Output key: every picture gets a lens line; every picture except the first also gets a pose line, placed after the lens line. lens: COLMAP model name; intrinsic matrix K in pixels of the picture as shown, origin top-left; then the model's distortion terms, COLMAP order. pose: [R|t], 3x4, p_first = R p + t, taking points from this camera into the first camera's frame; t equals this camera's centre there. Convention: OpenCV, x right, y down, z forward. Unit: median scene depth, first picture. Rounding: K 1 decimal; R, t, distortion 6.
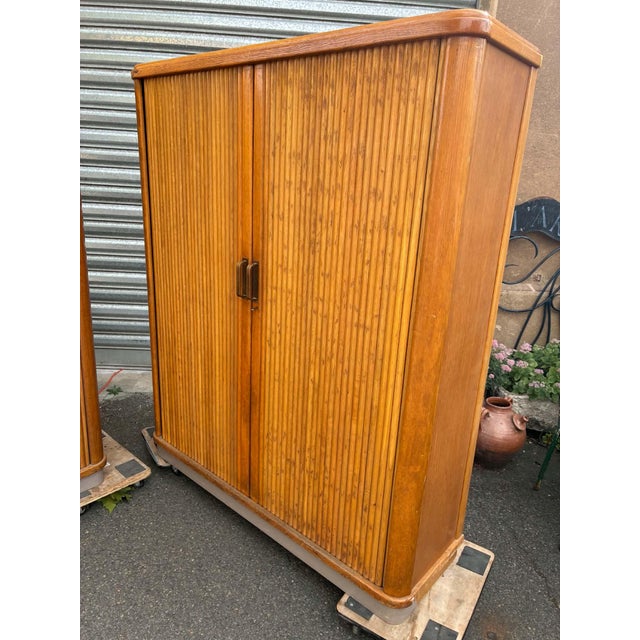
lens RADIAL K [[492.3, 0, 321.2], [0, 492.3, 312.0], [0, 0, 1]] dist [0.033208, -0.036991]
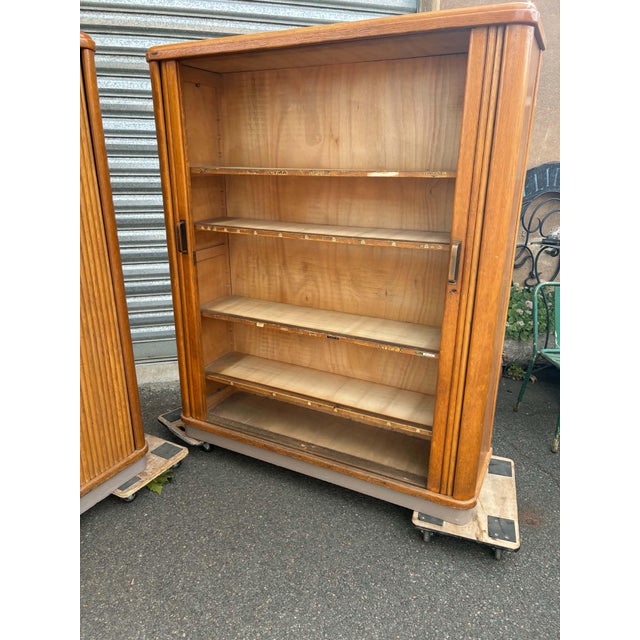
lens RADIAL K [[492.3, 0, 325.4], [0, 492.3, 306.4], [0, 0, 1]] dist [0.033208, -0.036991]
pose [[0.970363, -0.113327, 0.213432, -0.352211], [0.108433, 0.993504, 0.034537, 0.029867], [-0.215960, -0.010370, 0.976347, -0.082671]]
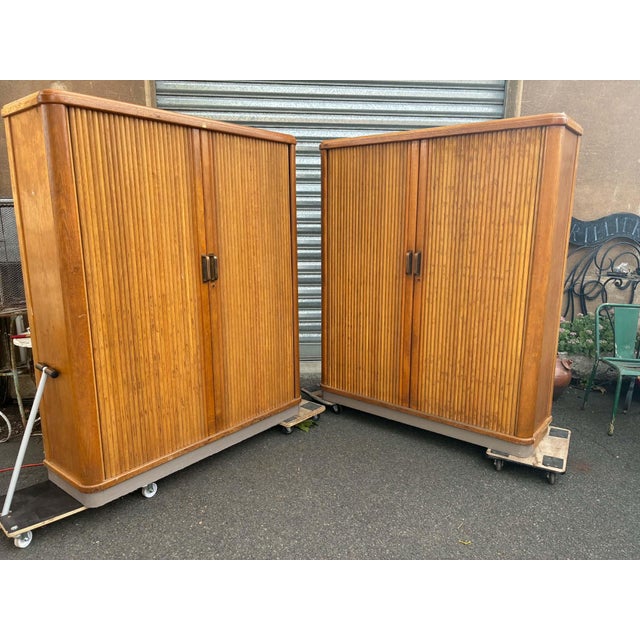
lens RADIAL K [[492.3, 0, 321.3], [0, 492.3, 315.5], [0, 0, 1]] dist [0.033208, -0.036991]
pose [[0.997815, -0.056776, 0.033780, -0.542068], [0.059373, 0.994893, -0.081623, 0.235914], [-0.028973, 0.083450, 0.996091, -0.659815]]
